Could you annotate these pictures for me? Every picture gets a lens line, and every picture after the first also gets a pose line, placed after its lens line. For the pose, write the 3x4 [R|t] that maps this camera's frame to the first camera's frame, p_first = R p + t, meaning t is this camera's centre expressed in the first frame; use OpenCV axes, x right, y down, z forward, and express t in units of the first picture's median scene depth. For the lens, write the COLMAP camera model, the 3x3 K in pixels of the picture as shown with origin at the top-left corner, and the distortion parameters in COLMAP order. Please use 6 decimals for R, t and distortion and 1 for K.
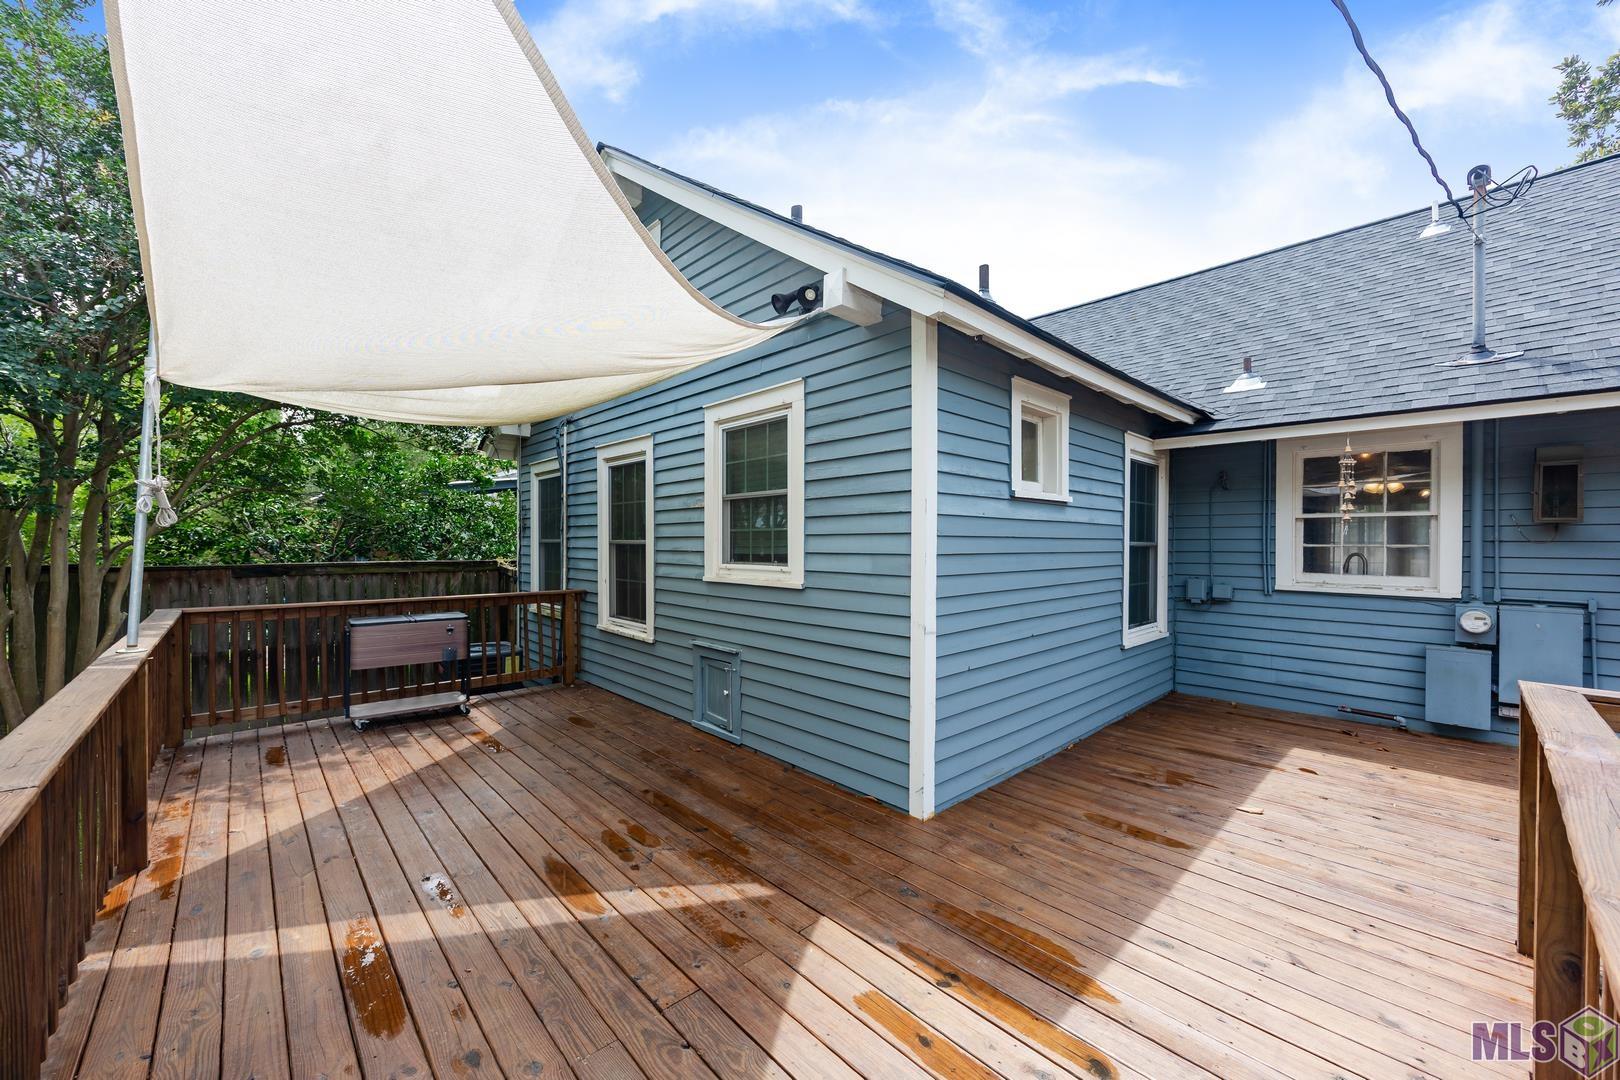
lens RADIAL K [[611.8, 0, 810.0], [0, 611.8, 540.0], [0, 0, 1]] dist [-0.001155, -0.000217]
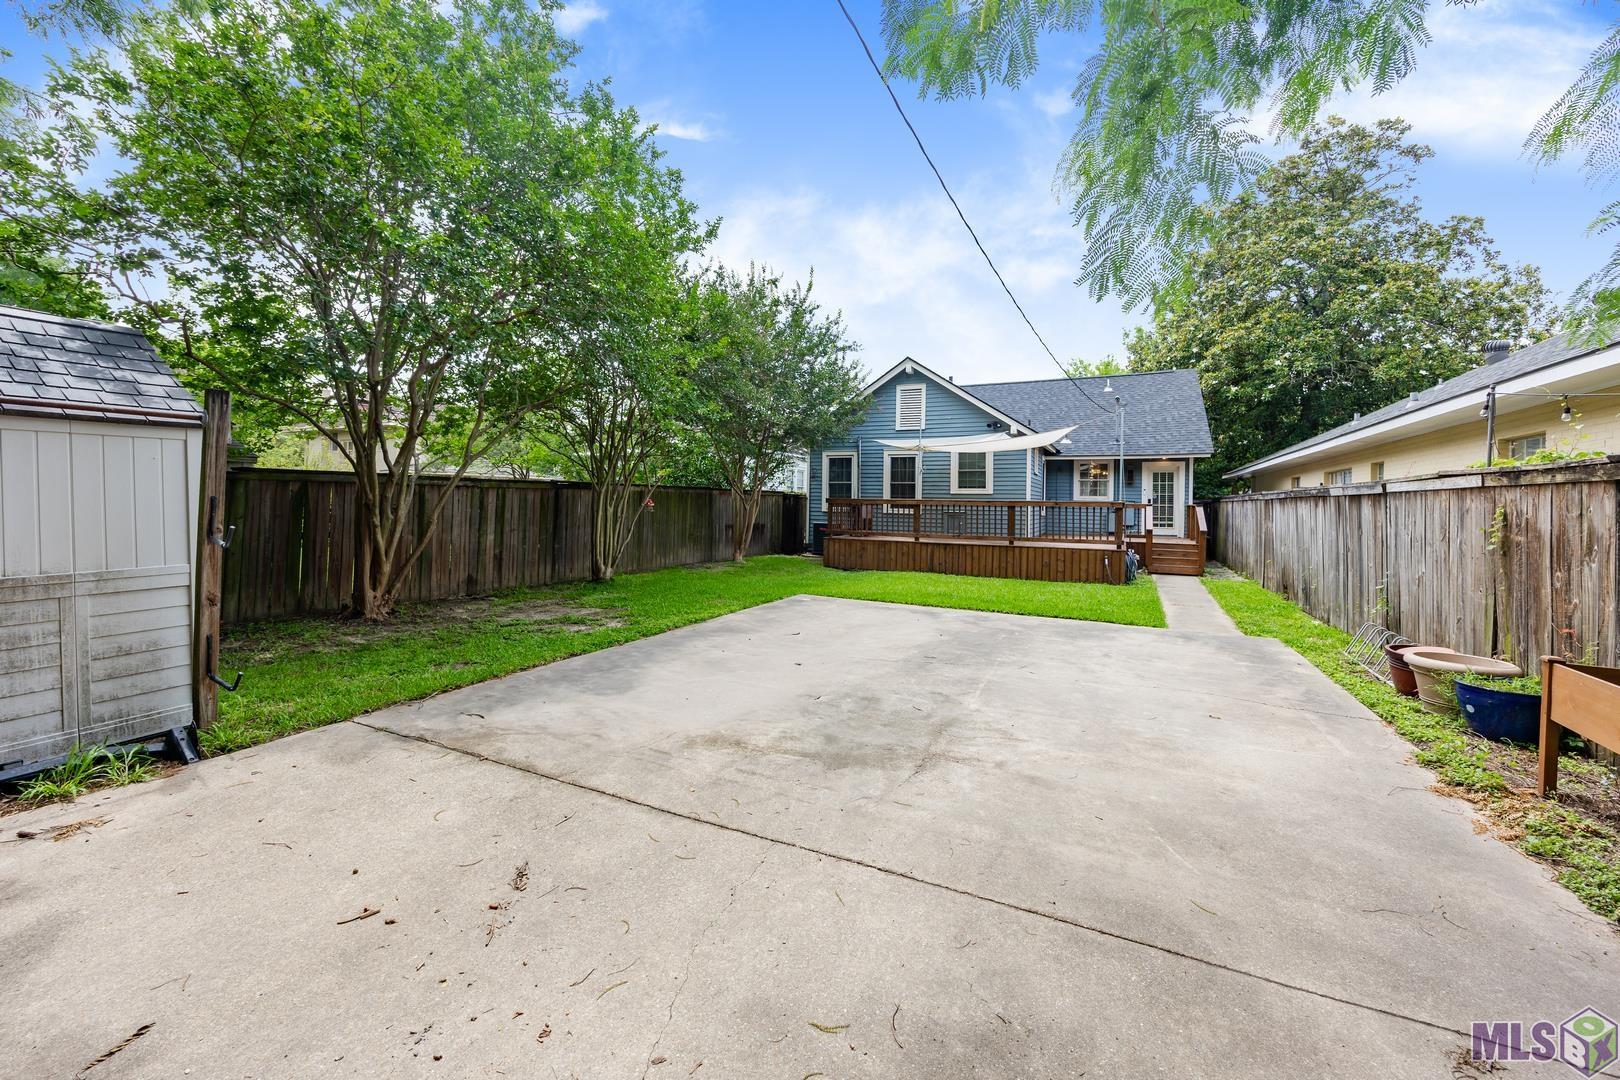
lens RADIAL K [[645.7, 0, 806.0], [0, 645.7, 503.9], [0, 0, 1]] dist [0.000557, 0.000017]
pose [[0.931766, 0.011816, 0.362866, -2.058068], [-0.014033, 0.999895, 0.003474, 0.110053], [-0.362787, -0.008329, 0.931835, -1.944401]]
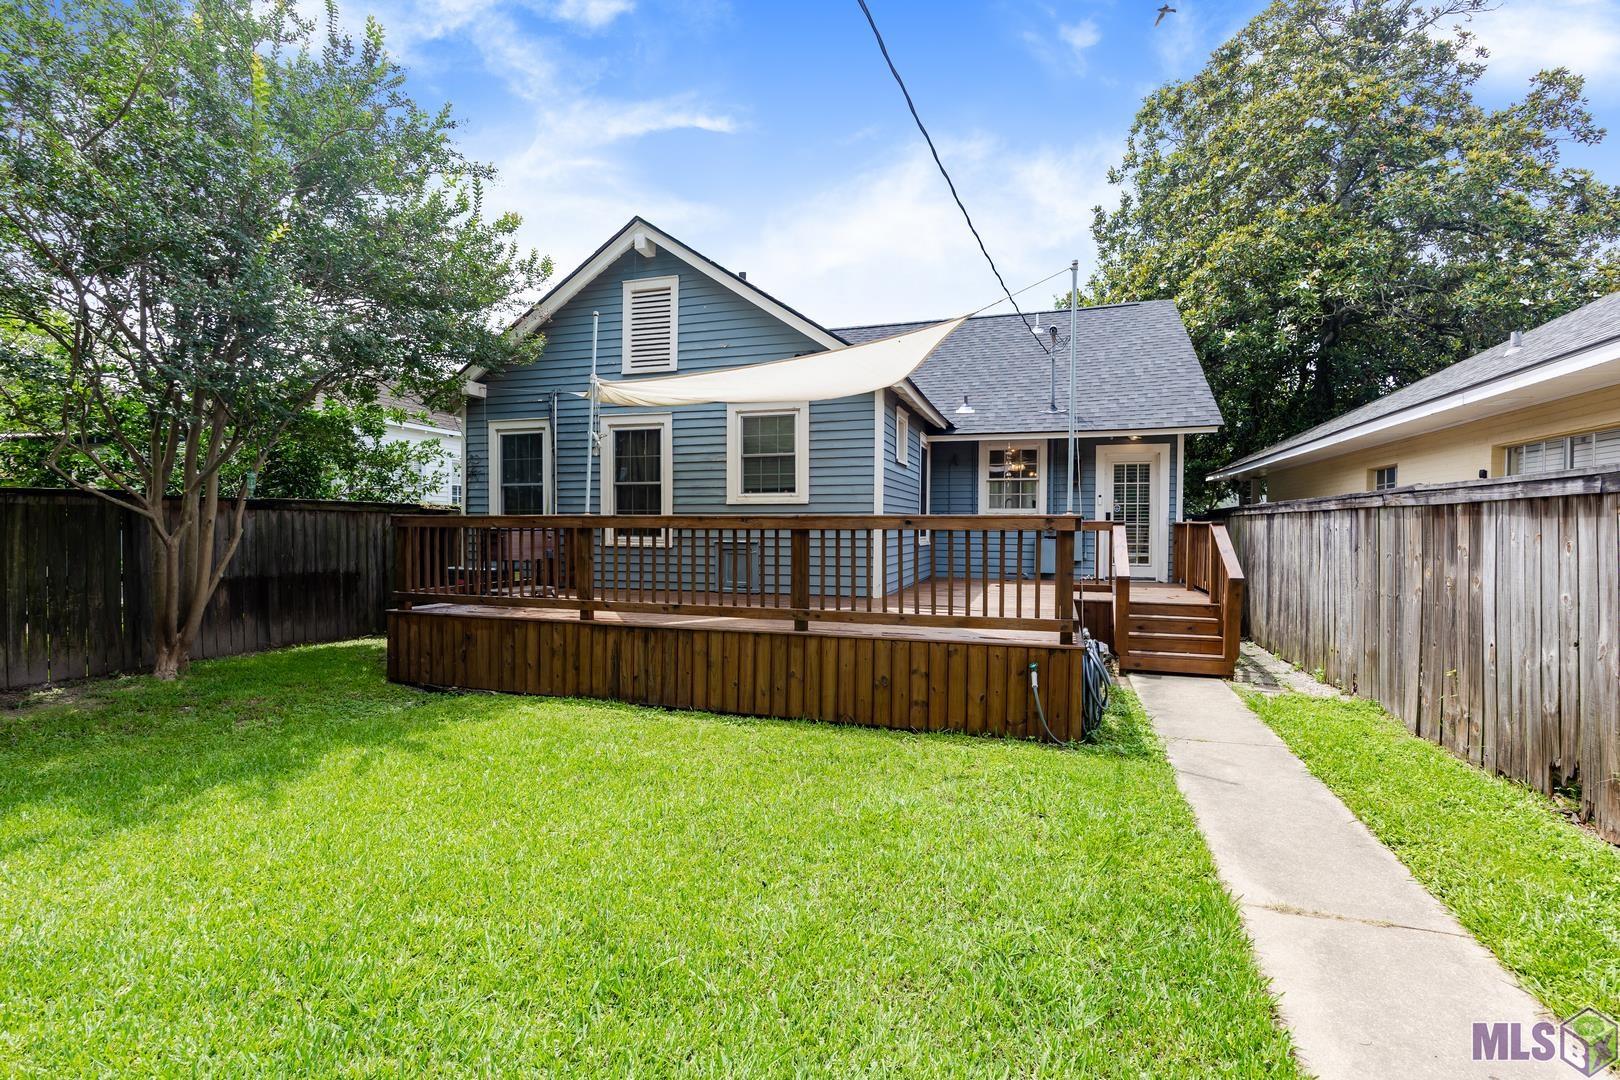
lens RADIAL K [[737.9, 0, 810.0], [0, 737.9, 540.0], [0, 0, 1]] dist [-0.010033, -0.000099]
pose [[0.873056, -0.006511, 0.487577, -0.866348], [-0.003851, 0.999788, 0.020246, 0.109837], [-0.487605, -0.019553, 0.872845, -0.806852]]
